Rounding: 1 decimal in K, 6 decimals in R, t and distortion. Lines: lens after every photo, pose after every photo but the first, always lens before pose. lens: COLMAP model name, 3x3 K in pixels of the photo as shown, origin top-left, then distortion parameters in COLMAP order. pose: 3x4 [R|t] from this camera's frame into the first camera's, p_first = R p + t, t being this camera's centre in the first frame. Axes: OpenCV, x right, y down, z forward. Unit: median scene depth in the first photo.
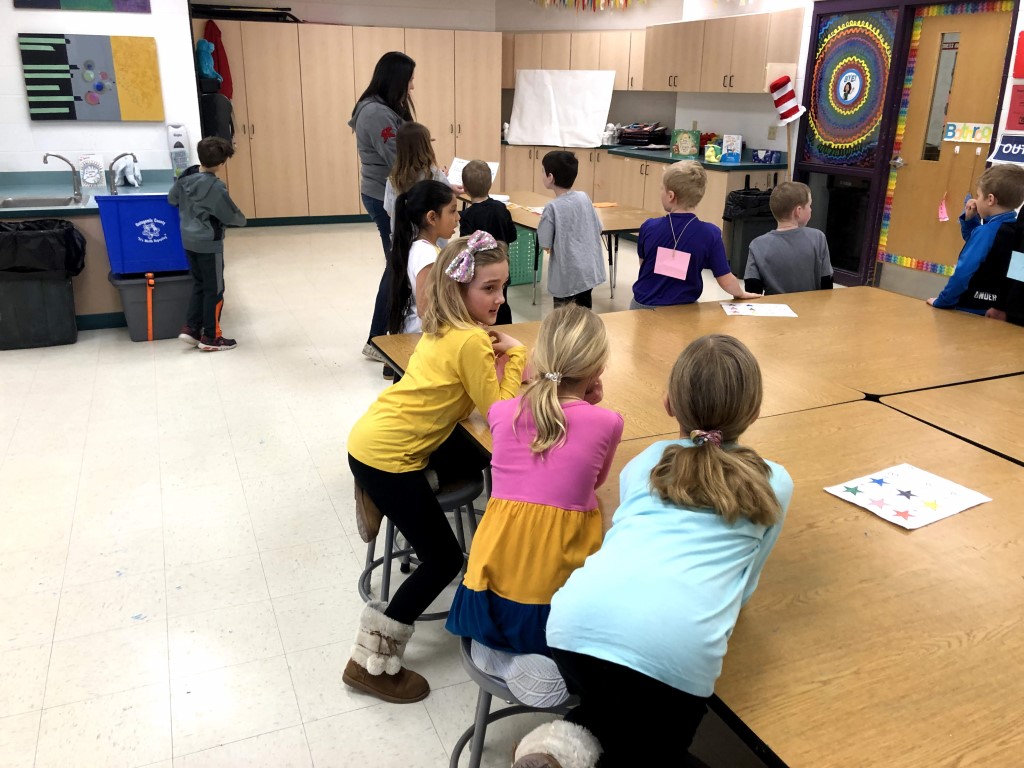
lens RADIAL K [[853.7, 0, 511.8], [0, 853.7, 376.2], [0, 0, 1]] dist [0.017809, 0.001123]
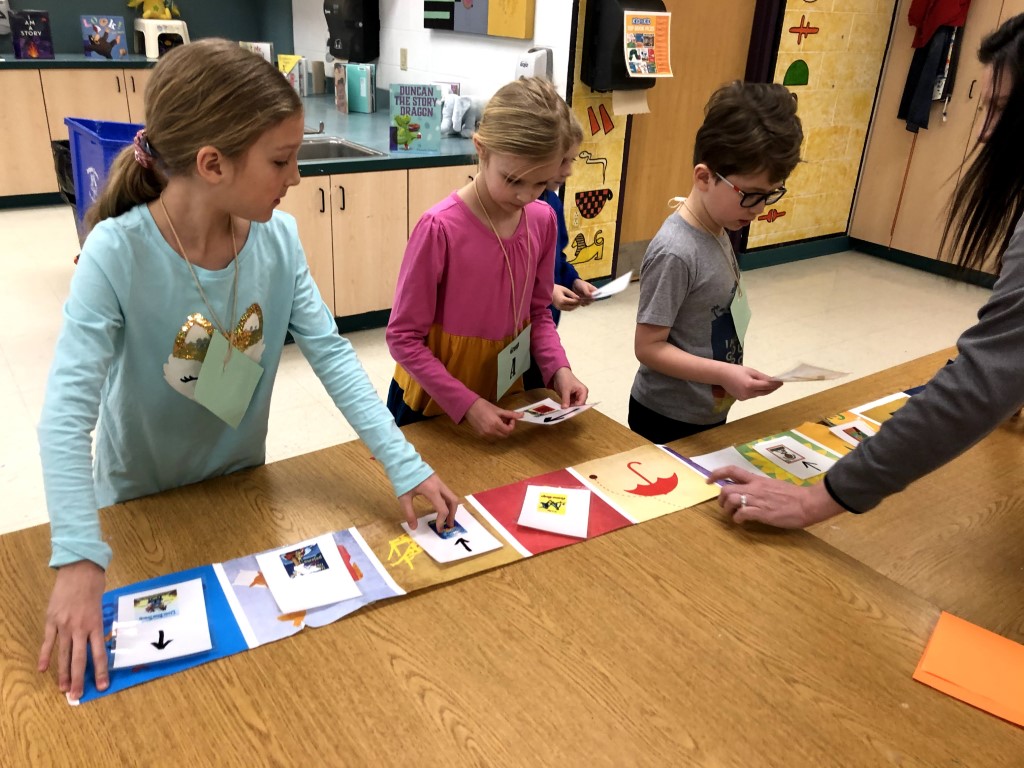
lens RADIAL K [[853.7, 0, 504.8], [0, 853.7, 375.3], [0, 0, 1]] dist [0.017809, 0.001123]
pose [[0.234066, 0.391130, -0.890073, 0.182981], [-0.353851, 0.886987, 0.296720, -0.237001], [0.905540, 0.245501, 0.346015, 0.757742]]
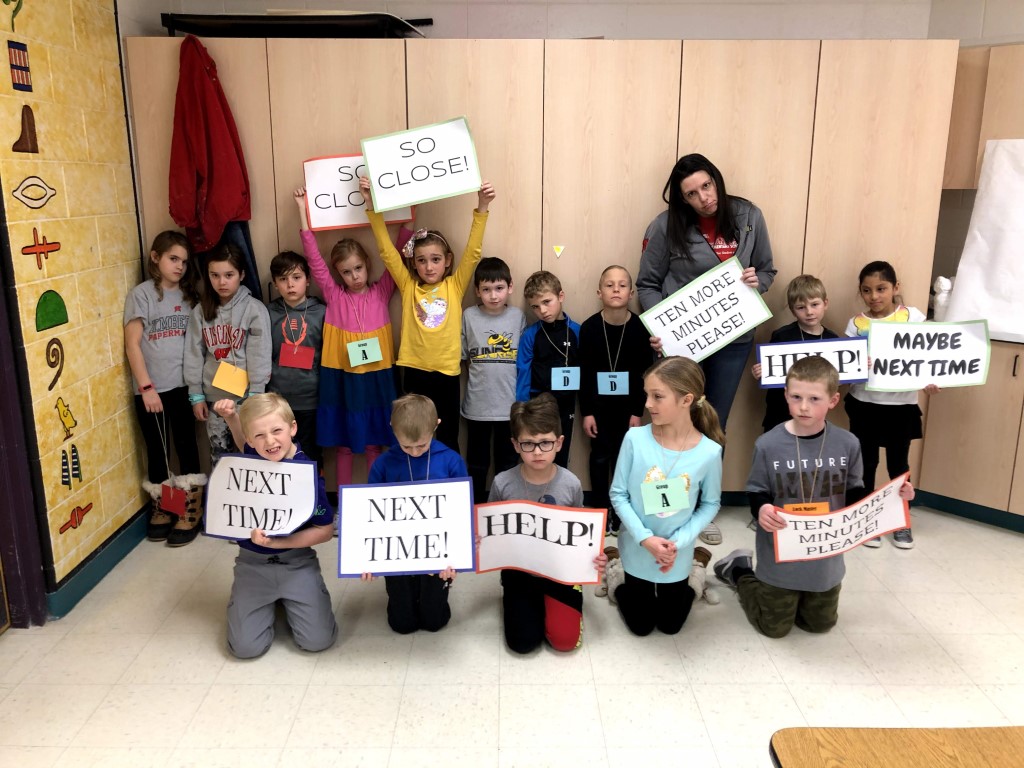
lens RADIAL K [[853.7, 0, 521.6], [0, 853.7, 385.7], [0, 0, 1]] dist [0.017809, 0.001123]
pose [[0.928895, 0.071561, -0.363364, -0.054604], [-0.105722, 0.991564, -0.074987, -0.280280], [0.354933, 0.108070, 0.928625, 0.819458]]
